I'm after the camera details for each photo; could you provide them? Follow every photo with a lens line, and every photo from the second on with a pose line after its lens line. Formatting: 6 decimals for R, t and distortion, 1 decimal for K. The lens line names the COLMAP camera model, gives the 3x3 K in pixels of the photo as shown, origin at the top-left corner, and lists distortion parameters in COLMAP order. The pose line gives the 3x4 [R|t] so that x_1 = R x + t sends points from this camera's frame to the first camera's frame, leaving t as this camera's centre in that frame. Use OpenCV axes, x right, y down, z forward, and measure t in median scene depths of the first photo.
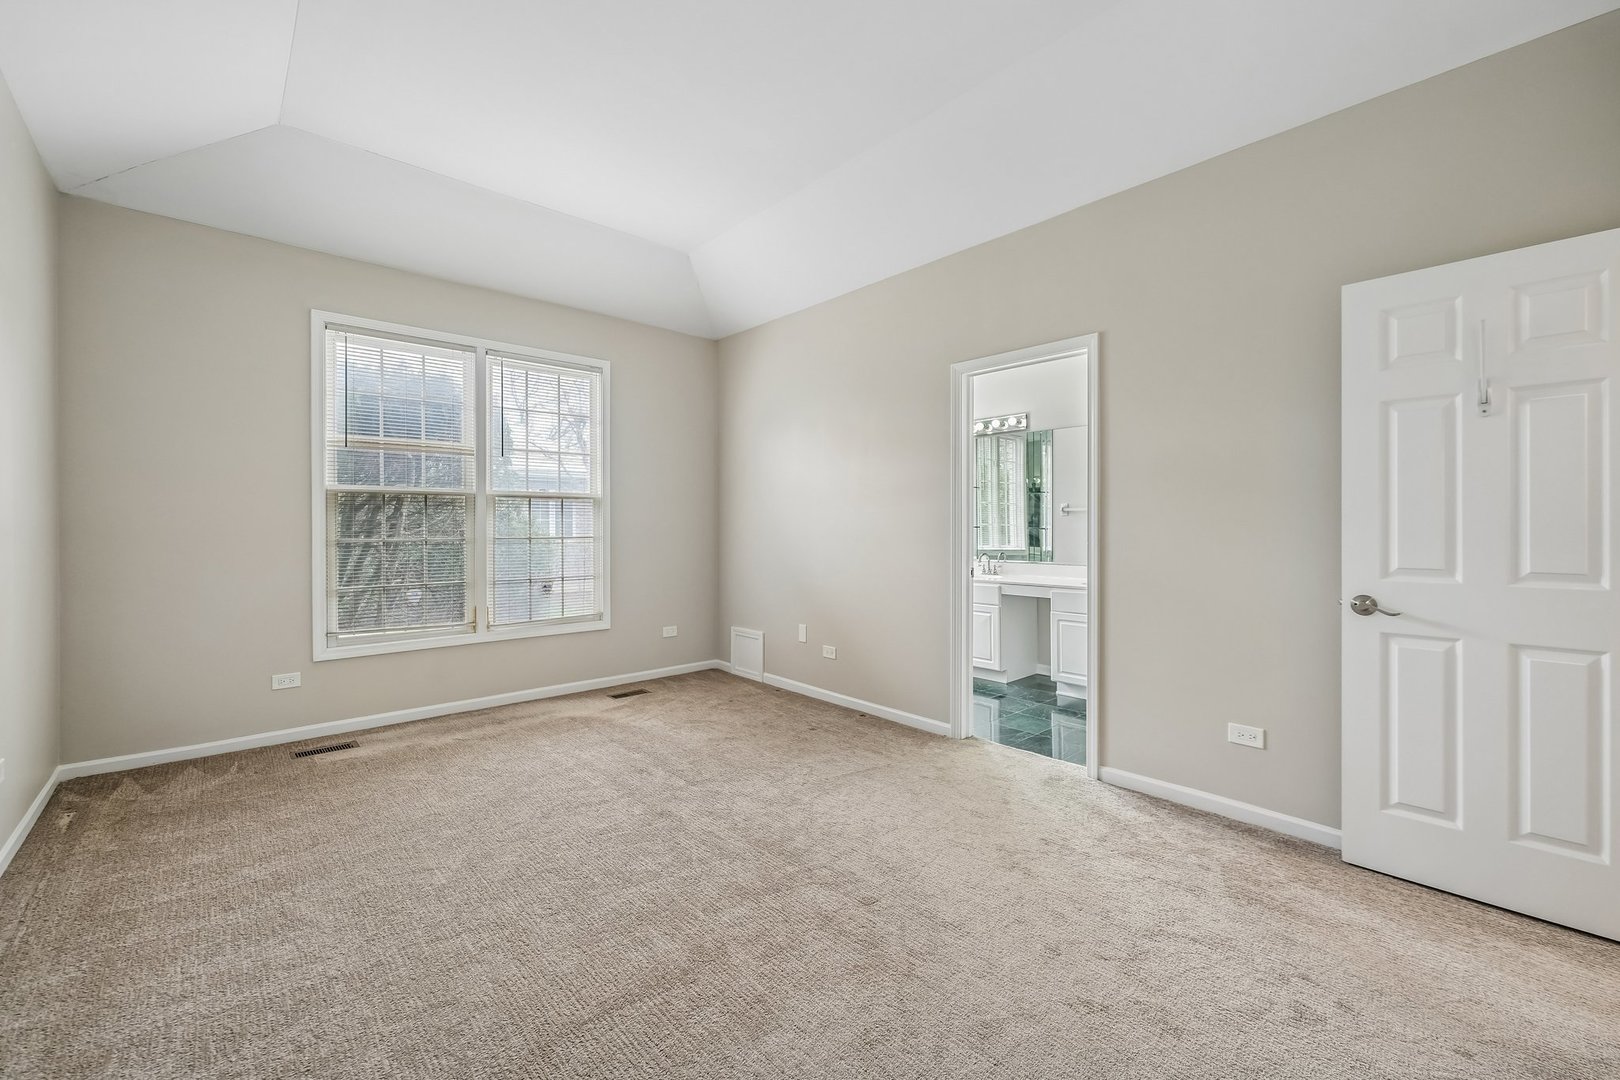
lens RADIAL K [[658.0, 0, 801.7], [0, 658.0, 535.7], [0, 0, 1]] dist [0.001939, -0.000512]
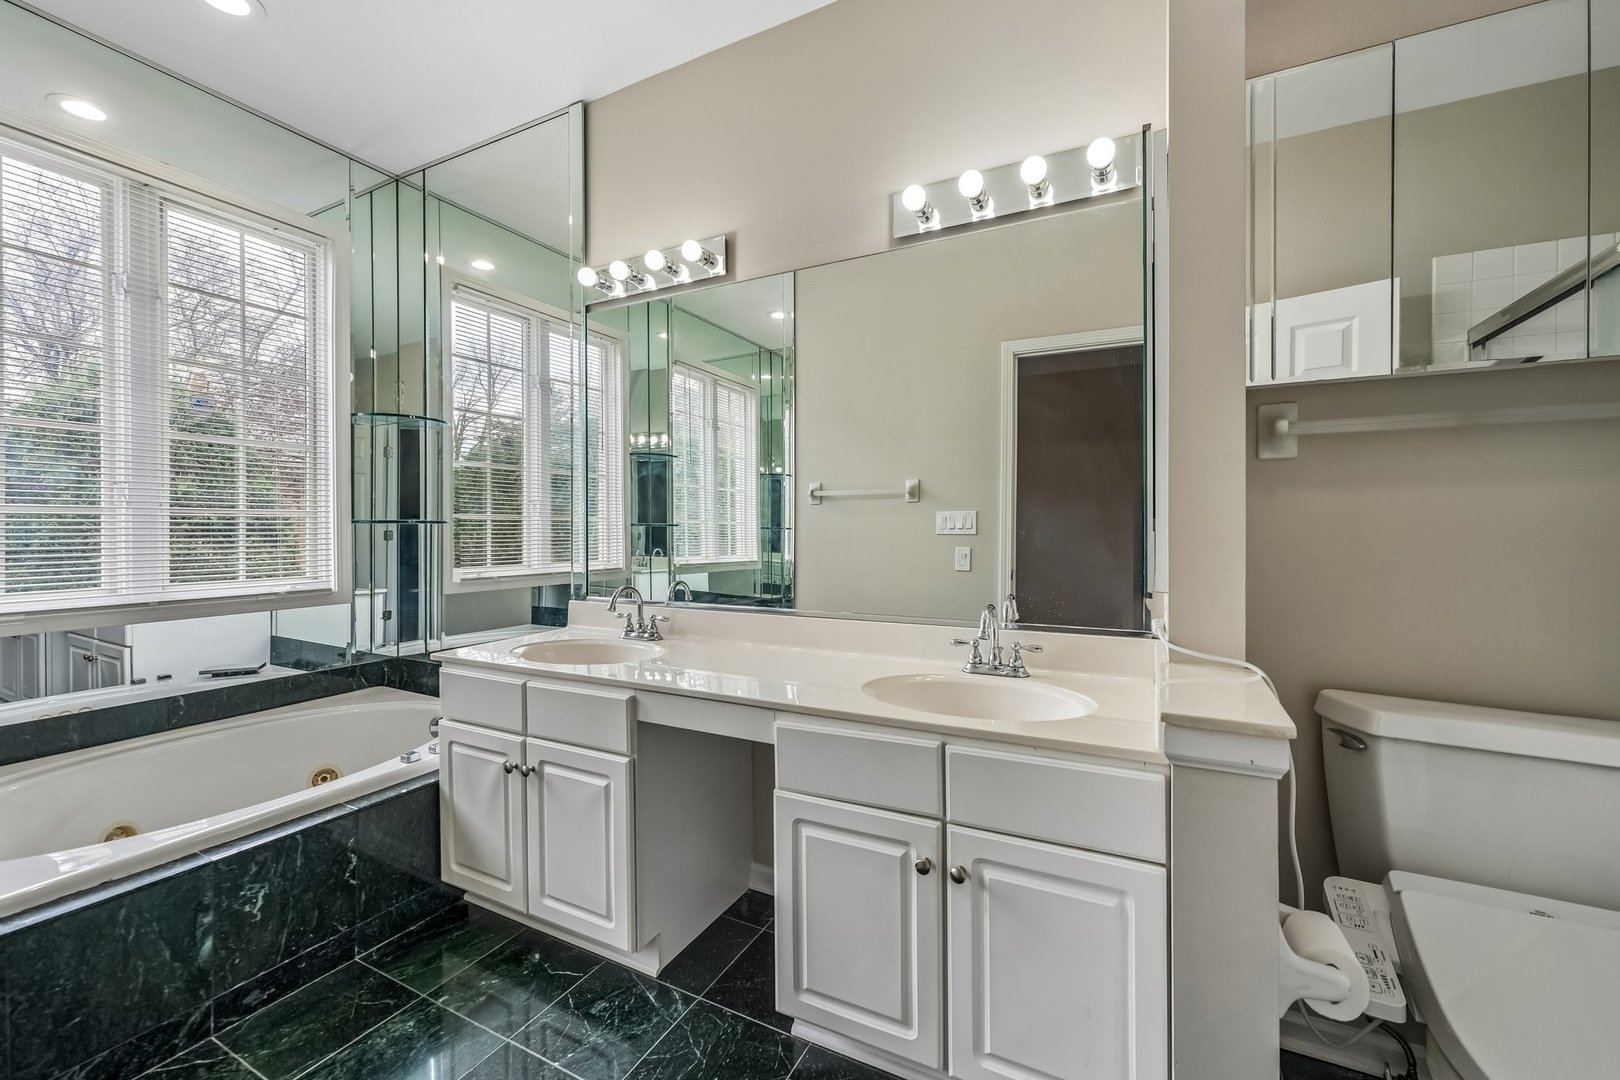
lens RADIAL K [[658.0, 0, 809.8], [0, 658.0, 534.0], [0, 0, 1]] dist [0.001939, -0.000512]
pose [[0.928238, 0.003702, 0.371970, 0.261354], [-0.001833, 0.999984, -0.005376, -0.002871], [-0.371983, 0.004308, 0.928229, 0.663574]]
